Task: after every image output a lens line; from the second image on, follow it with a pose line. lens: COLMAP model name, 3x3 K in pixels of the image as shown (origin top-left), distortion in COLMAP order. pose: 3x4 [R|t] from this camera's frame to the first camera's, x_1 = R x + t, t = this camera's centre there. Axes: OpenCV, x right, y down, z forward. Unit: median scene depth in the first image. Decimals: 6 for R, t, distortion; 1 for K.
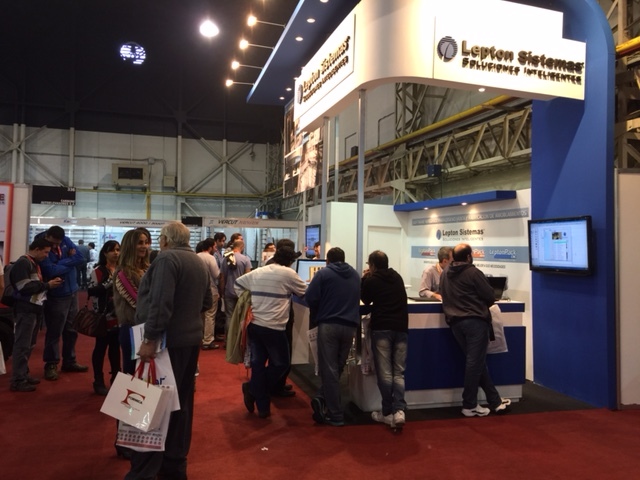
lens RADIAL K [[553.6, 0, 320.0], [0, 553.6, 240.0], [0, 0, 1]] dist [0.001096, -0.005948]
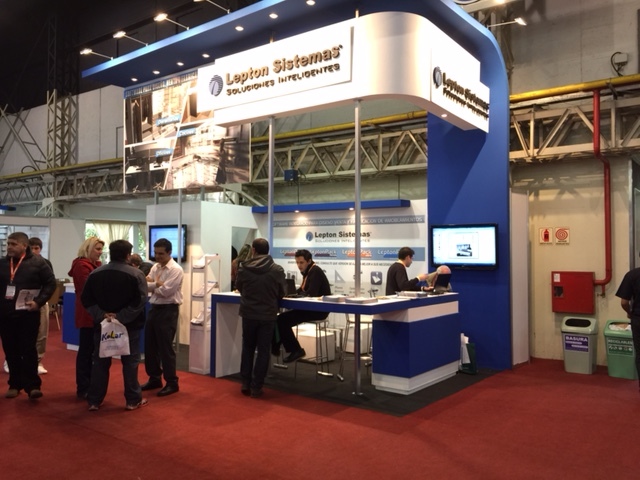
lens RADIAL K [[547.8, 0, 320.0], [0, 547.8, 240.0], [0, 0, 1]] dist [0.050365, -0.003208]
pose [[0.810081, 0.002048, 0.586315, -0.455549], [-0.002846, 0.999996, 0.000439, -0.003616], [-0.586312, -0.002024, 0.810083, 0.149848]]
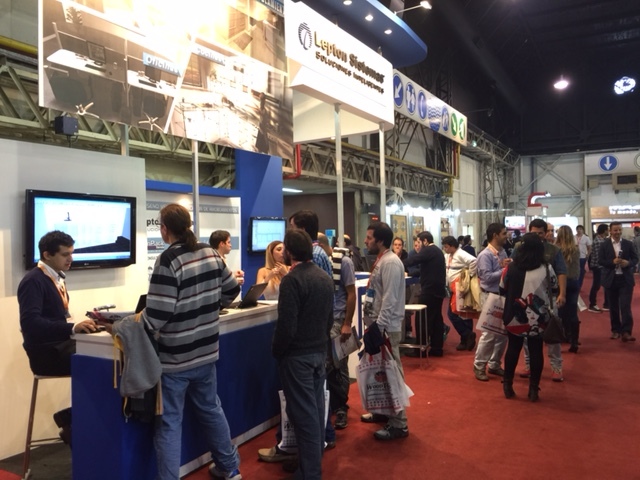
lens RADIAL K [[547.8, 0, 320.0], [0, 547.8, 240.0], [0, 0, 1]] dist [0.050365, -0.003208]
pose [[-0.672228, -0.005300, 0.740326, -0.631157], [-0.003517, 0.999986, 0.003965, 0.012175], [-0.740336, 0.000062, -0.672237, 1.546186]]
